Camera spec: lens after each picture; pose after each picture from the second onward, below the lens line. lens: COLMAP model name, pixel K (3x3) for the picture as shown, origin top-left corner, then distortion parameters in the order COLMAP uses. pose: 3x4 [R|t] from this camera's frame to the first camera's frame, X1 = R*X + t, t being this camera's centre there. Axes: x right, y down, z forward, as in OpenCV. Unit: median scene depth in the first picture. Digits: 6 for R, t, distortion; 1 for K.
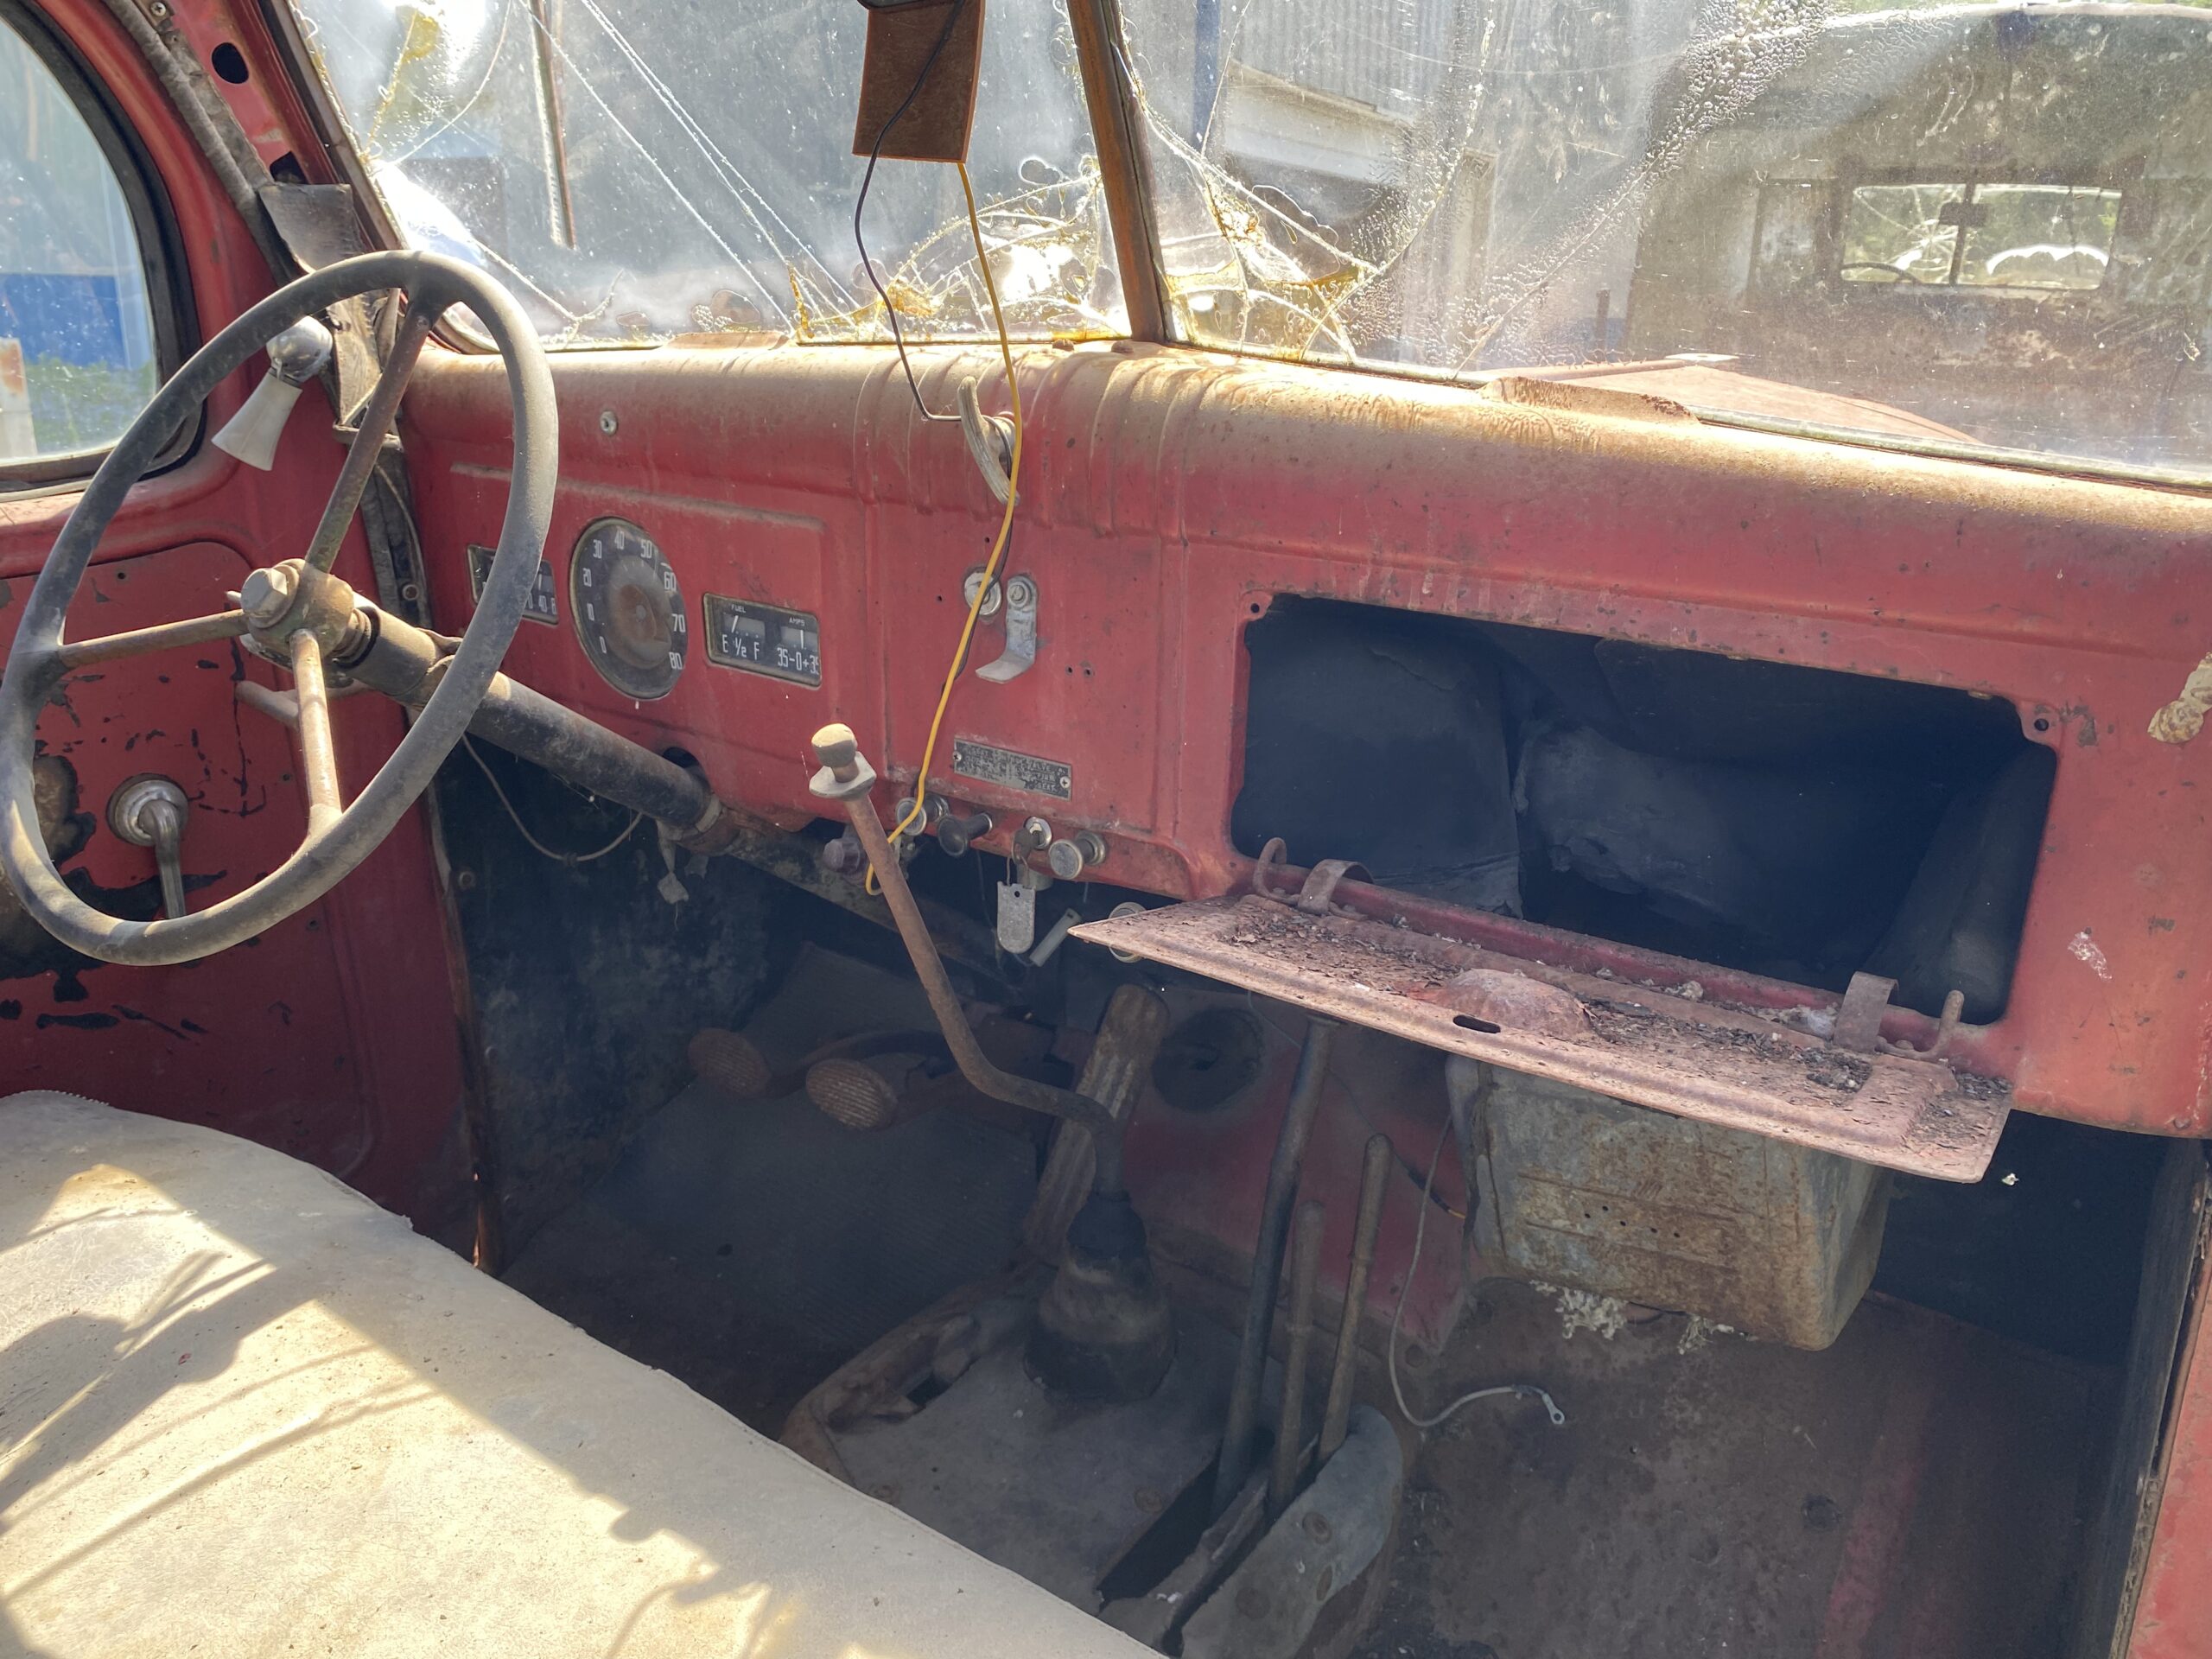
lens RADIAL K [[1710.4, 0, 1104.1], [0, 1710.4, 826.9], [0, 0, 1]] dist [0.014789, -0.002730]
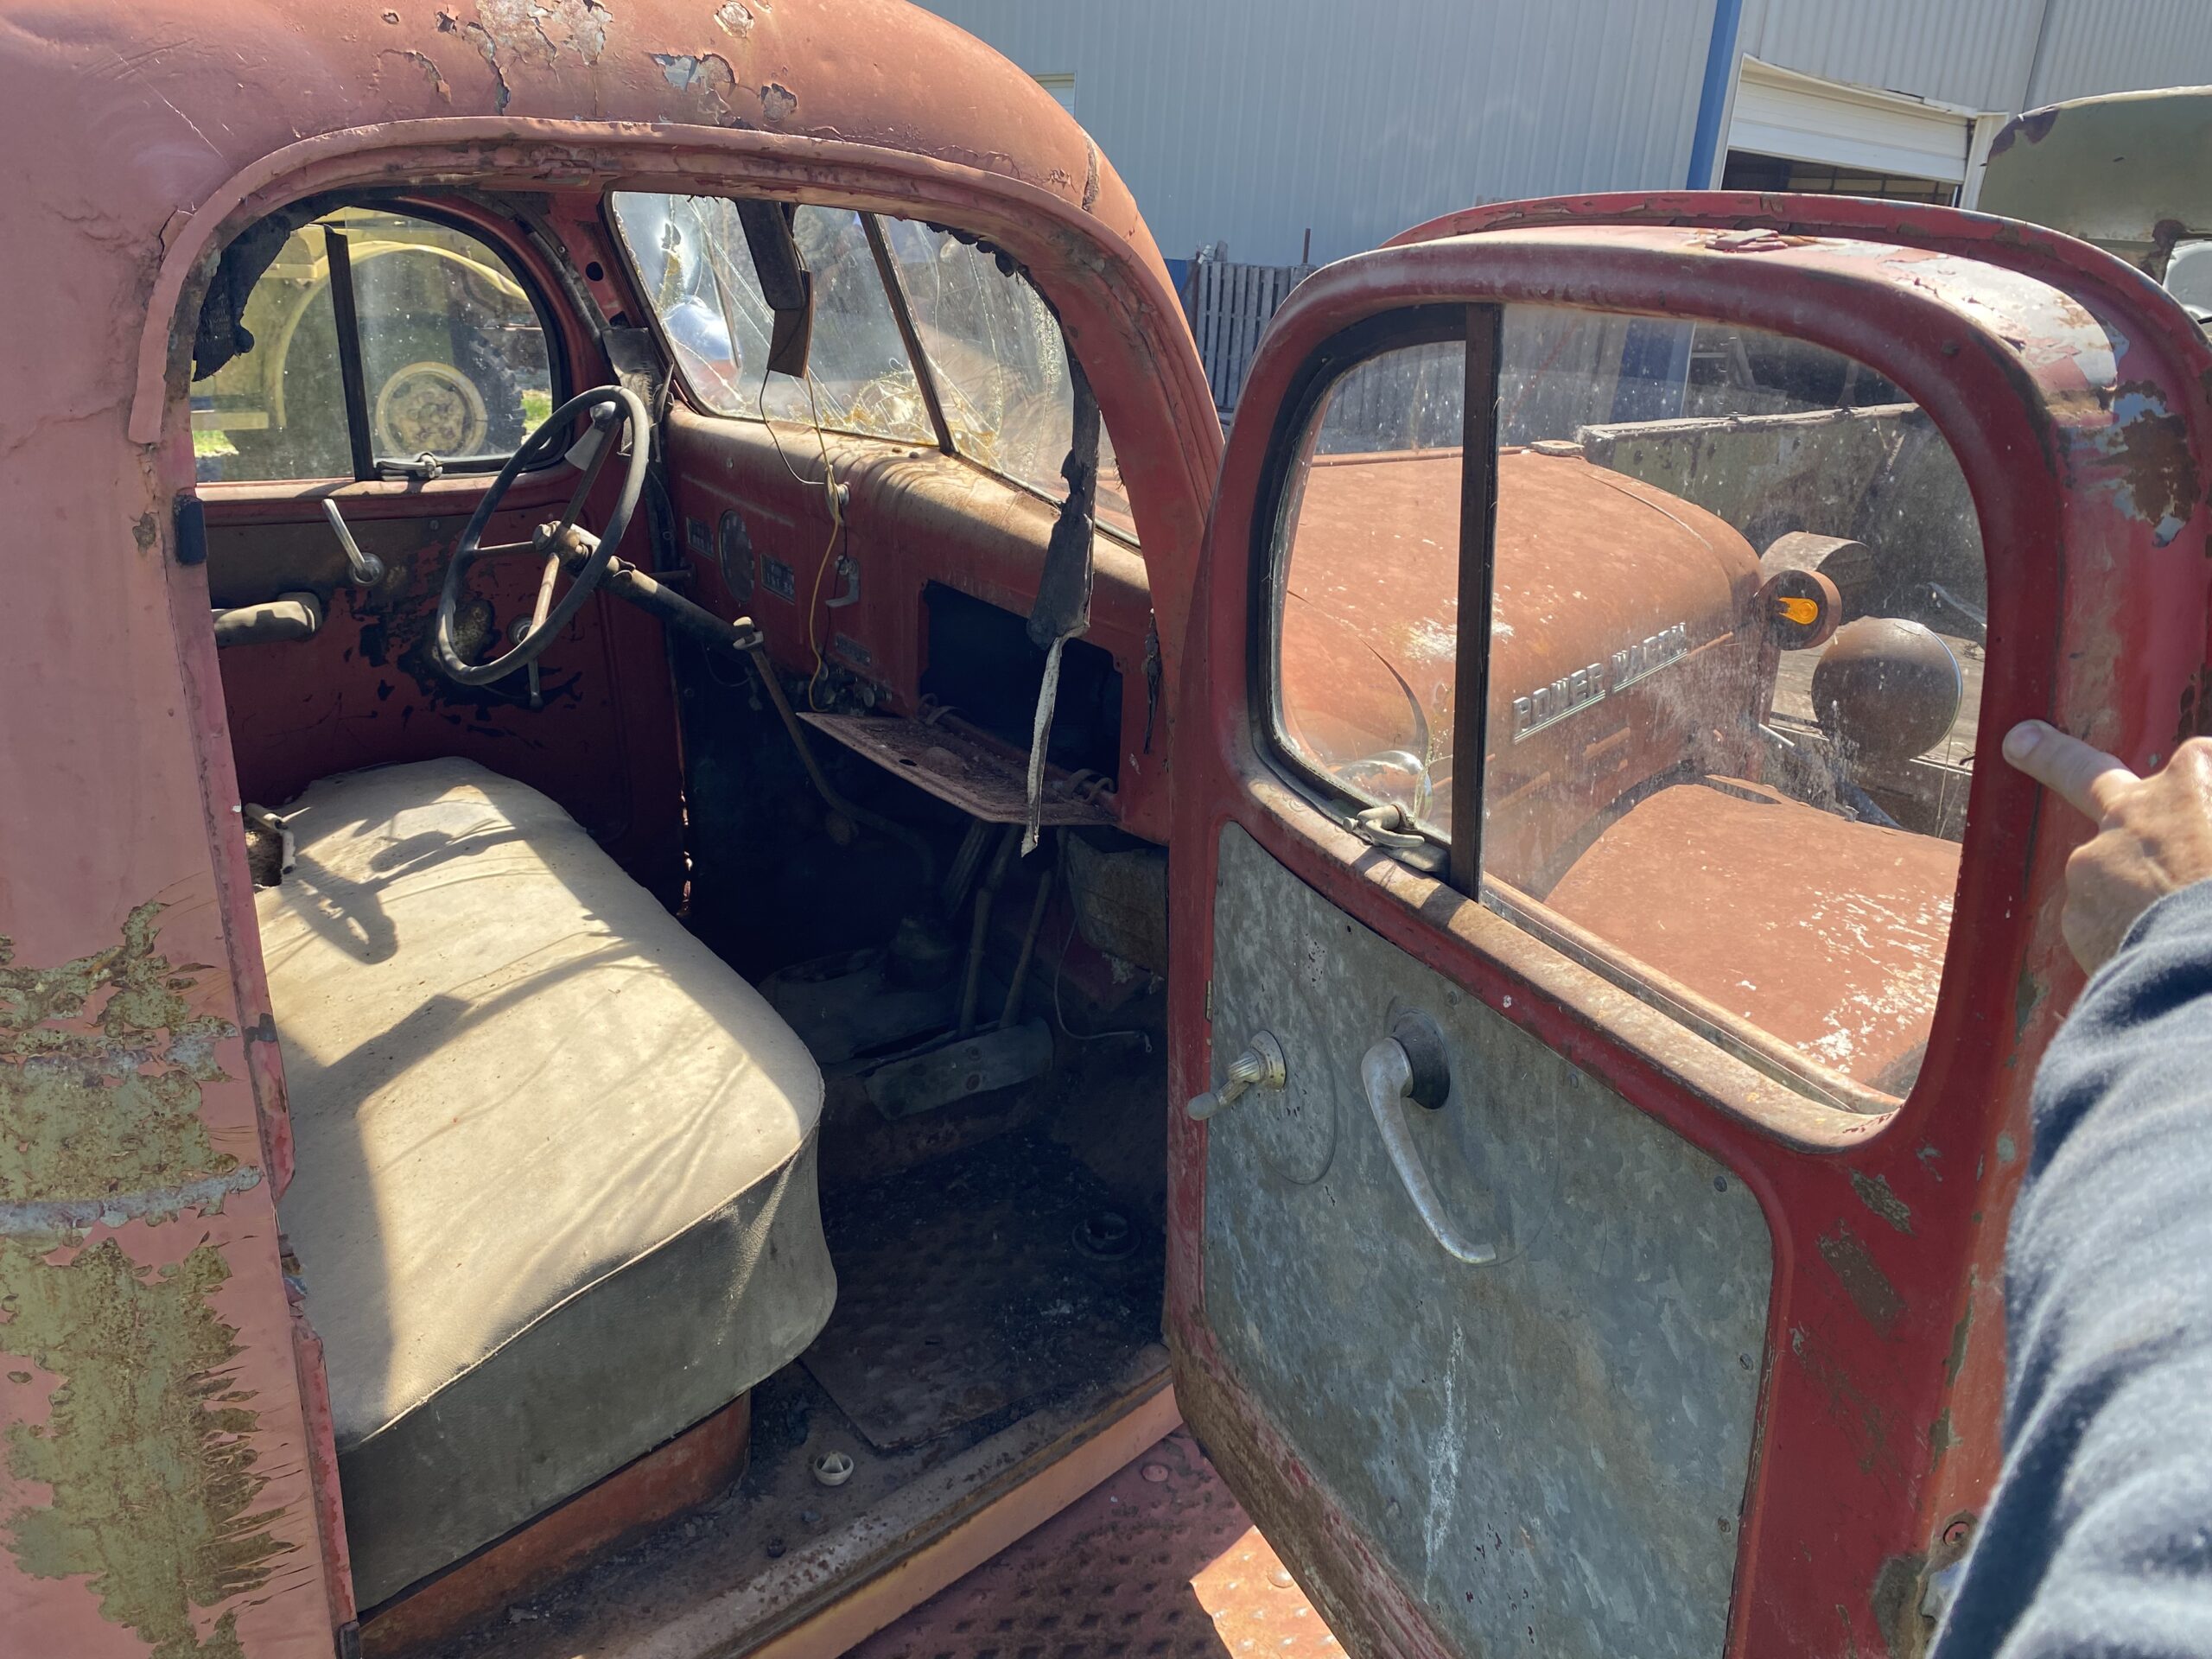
lens RADIAL K [[1682.8, 0, 1106.0], [0, 1682.8, 829.5], [0, 0, 1]] dist [0.033512, -0.024096]
pose [[0.946816, 0.139419, -0.290003, 0.853241], [-0.130513, 0.990189, 0.049929, 0.038644], [0.294119, -0.009424, 0.955722, -0.860948]]
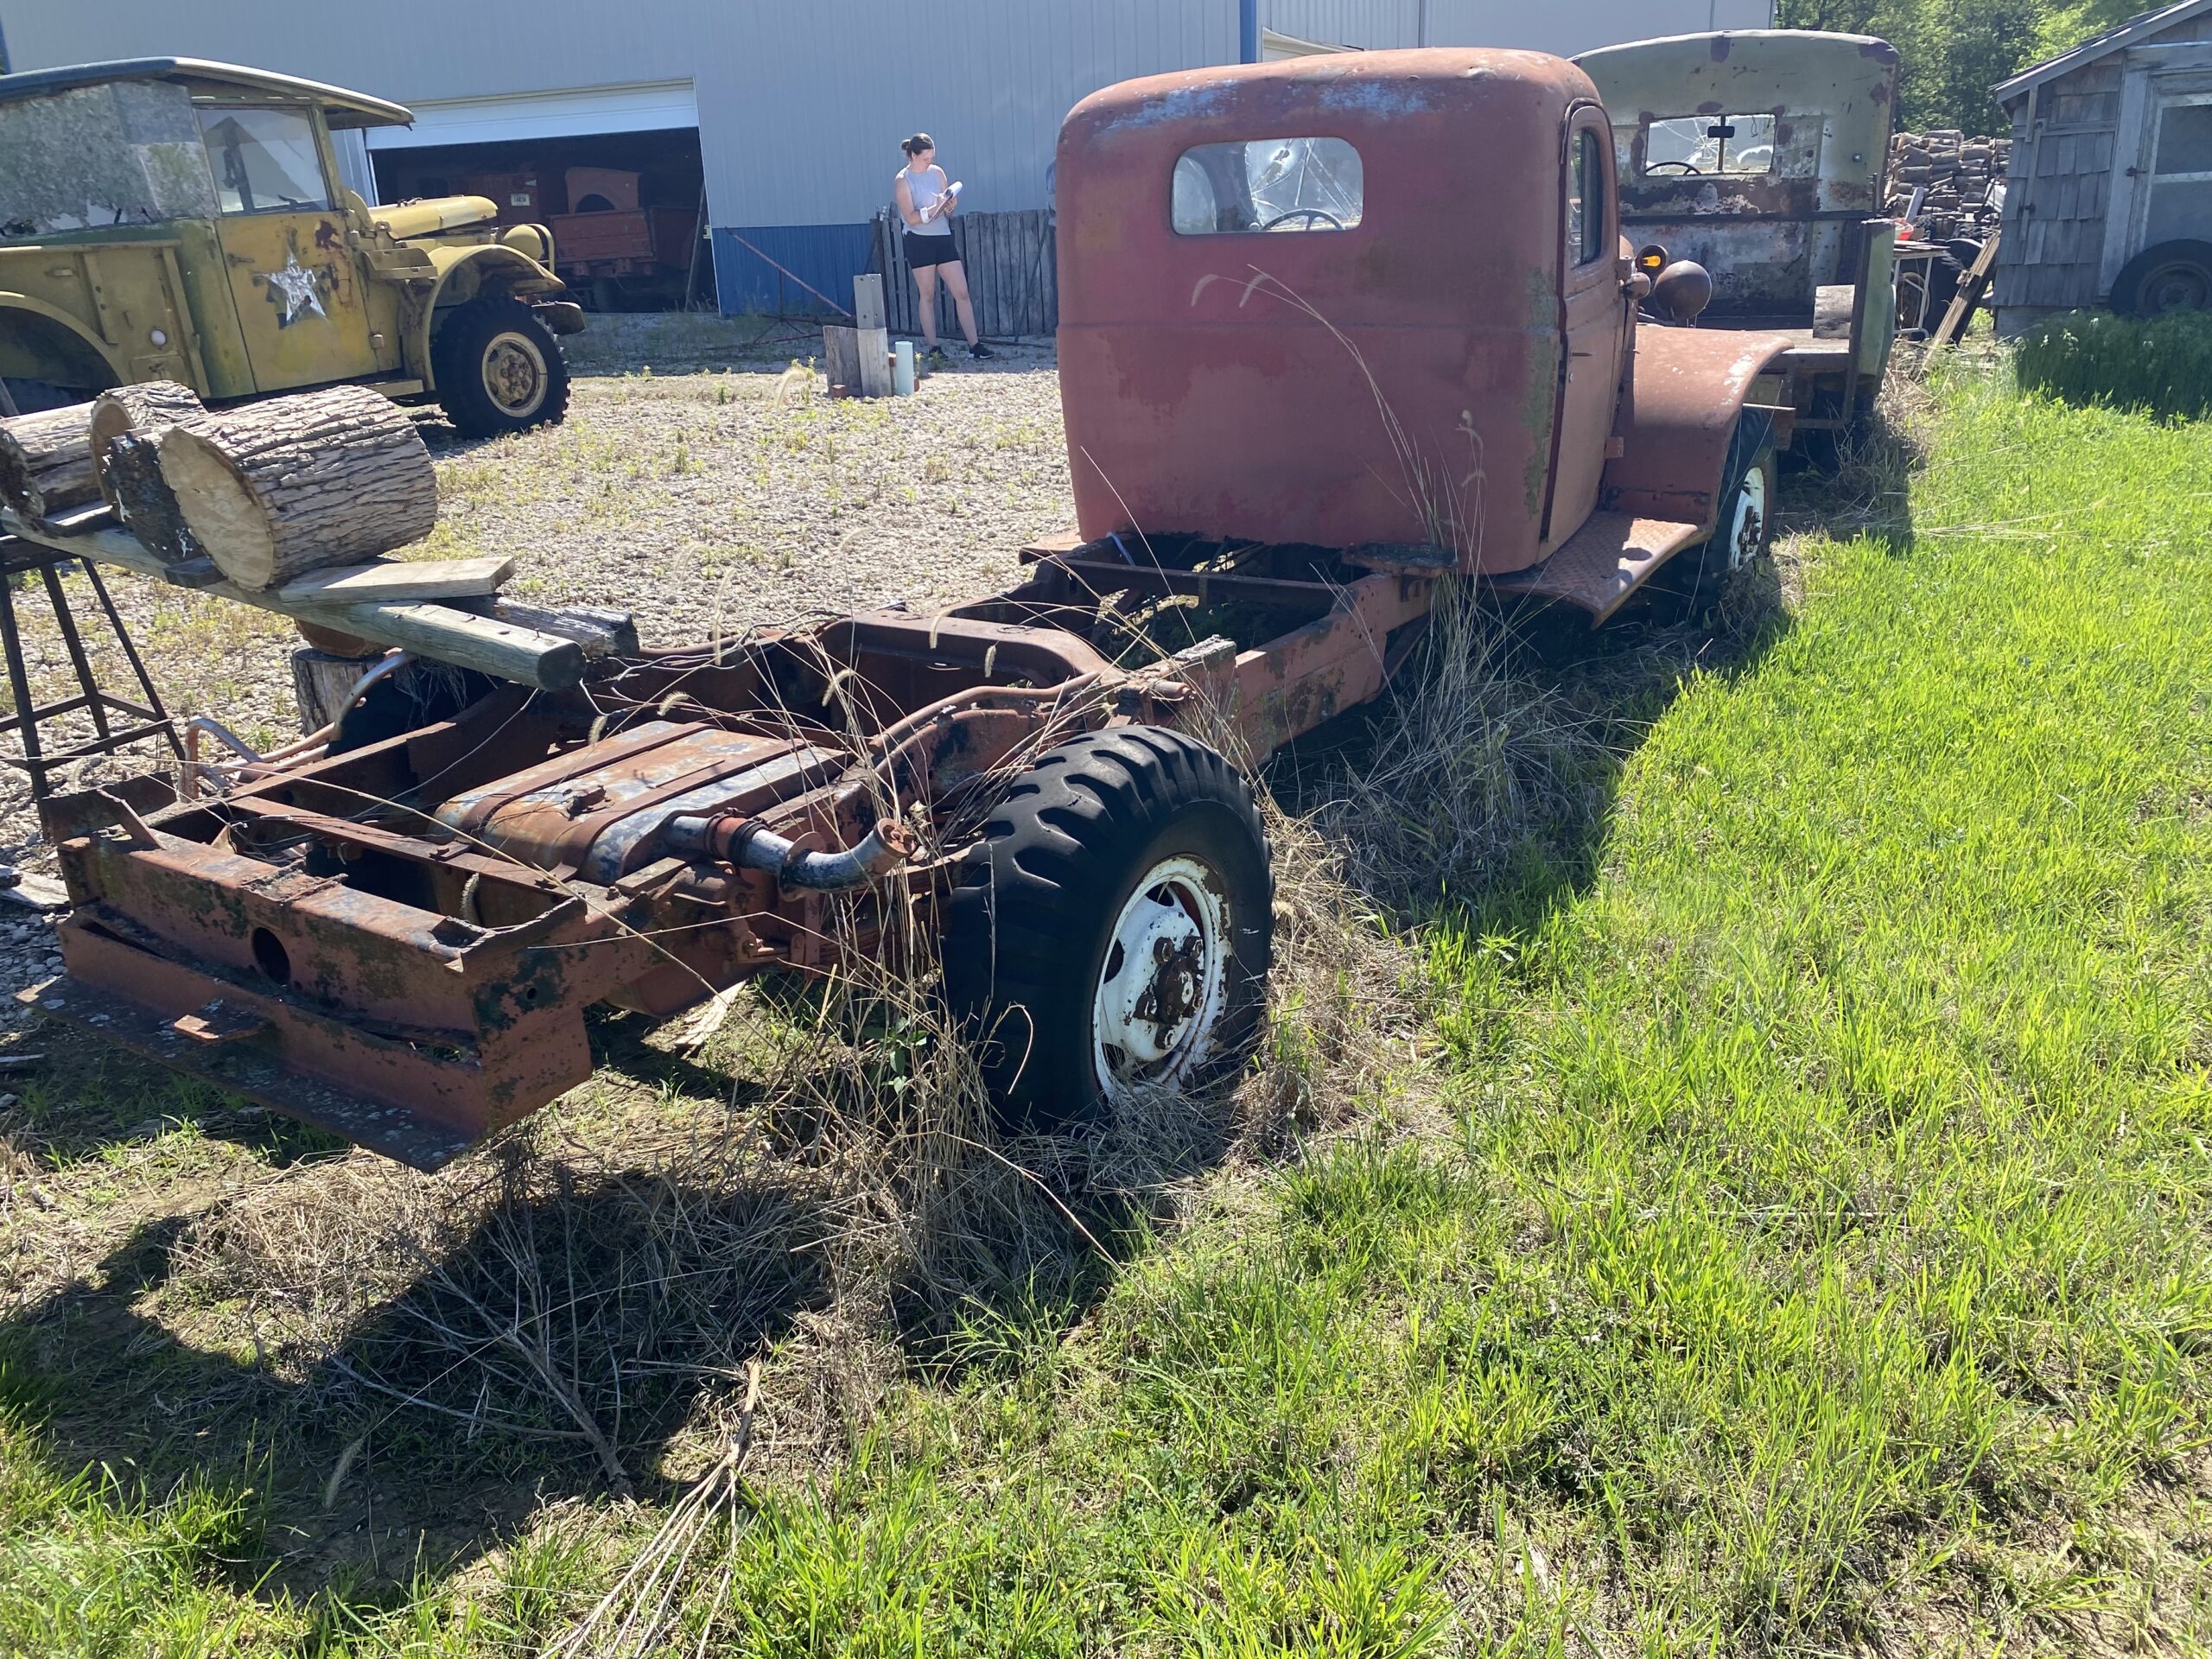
lens RADIAL K [[1676.2, 0, 1103.7], [0, 1676.2, 819.0], [0, 0, 1]] dist [0.003721, 0.004465]
pose [[0.997791, -0.066098, 0.006661, -1.282140], [0.065672, 0.996522, 0.051301, 1.405198], [-0.010029, -0.050750, 0.998661, -4.808144]]
